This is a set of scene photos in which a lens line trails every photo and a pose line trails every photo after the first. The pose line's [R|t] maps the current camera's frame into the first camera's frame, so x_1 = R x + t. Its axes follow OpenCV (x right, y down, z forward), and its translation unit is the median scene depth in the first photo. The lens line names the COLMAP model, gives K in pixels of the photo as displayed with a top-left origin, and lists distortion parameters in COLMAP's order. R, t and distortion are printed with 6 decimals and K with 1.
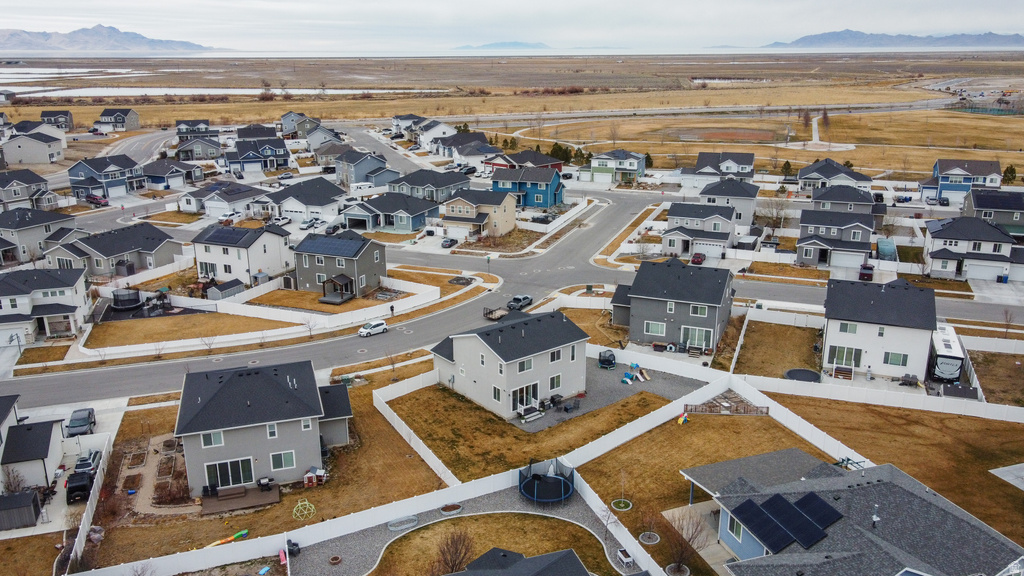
lens RADIAL K [[793.9, 0, 508.9], [0, 793.9, 285.6], [0, 0, 1]] dist [-0.005045, 0.048724]
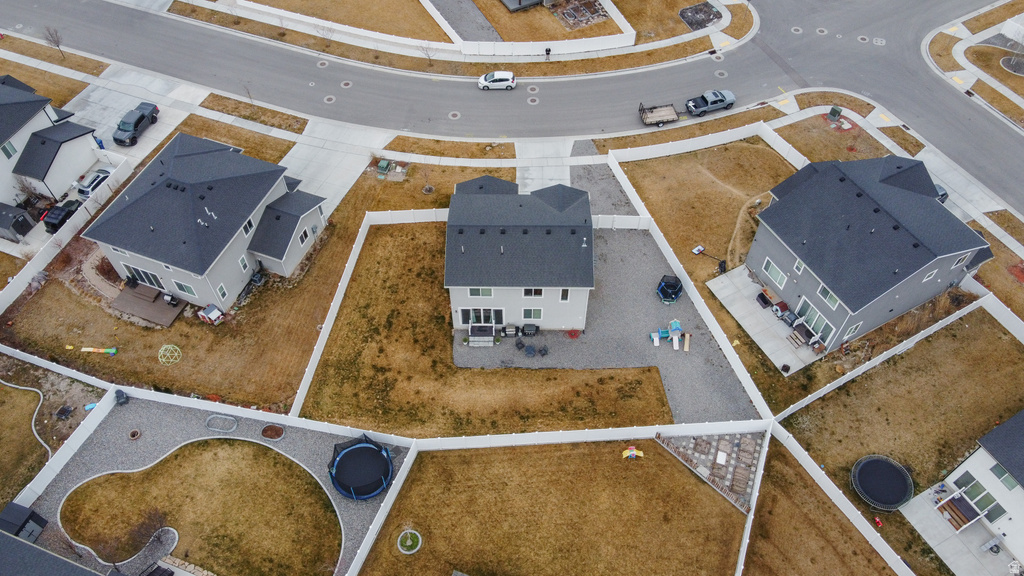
lens RADIAL K [[787.4, 0, 509.1], [0, 787.4, 286.6], [0, 0, 1]] dist [-0.001144, 0.040236]
pose [[0.771798, 0.508794, -0.381388, 0.230528], [-0.178783, 0.749231, 0.637722, -0.276801], [0.610217, -0.424007, 0.669219, 0.346484]]
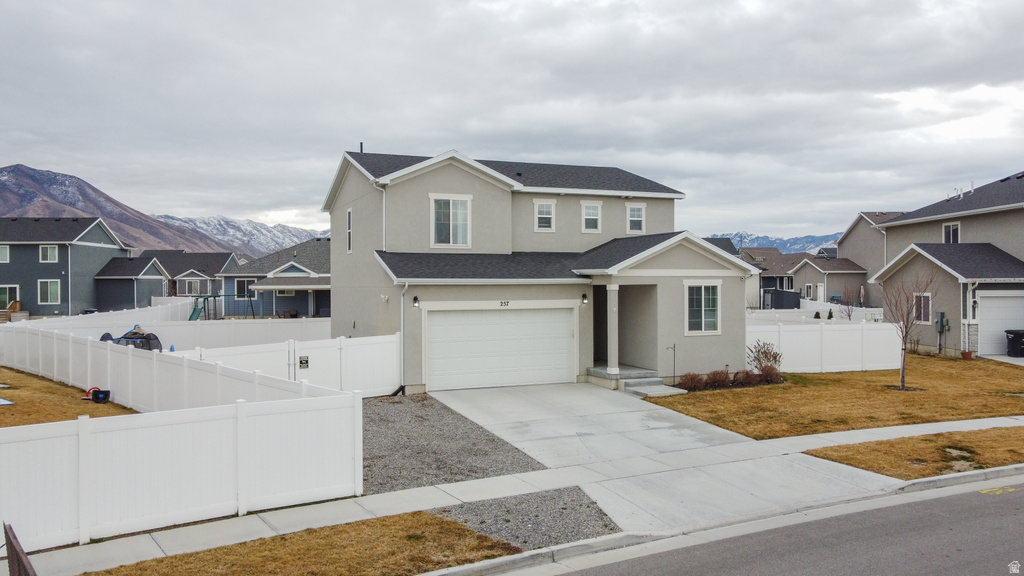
lens RADIAL K [[787.4, 0, 509.1], [0, 787.4, 286.6], [0, 0, 1]] dist [-0.001144, 0.040236]
pose [[-0.963313, 0.008731, 0.268239, -0.067891], [0.086886, 0.955790, 0.280919, -0.000376], [-0.253928, 0.293920, -0.921484, 0.986752]]
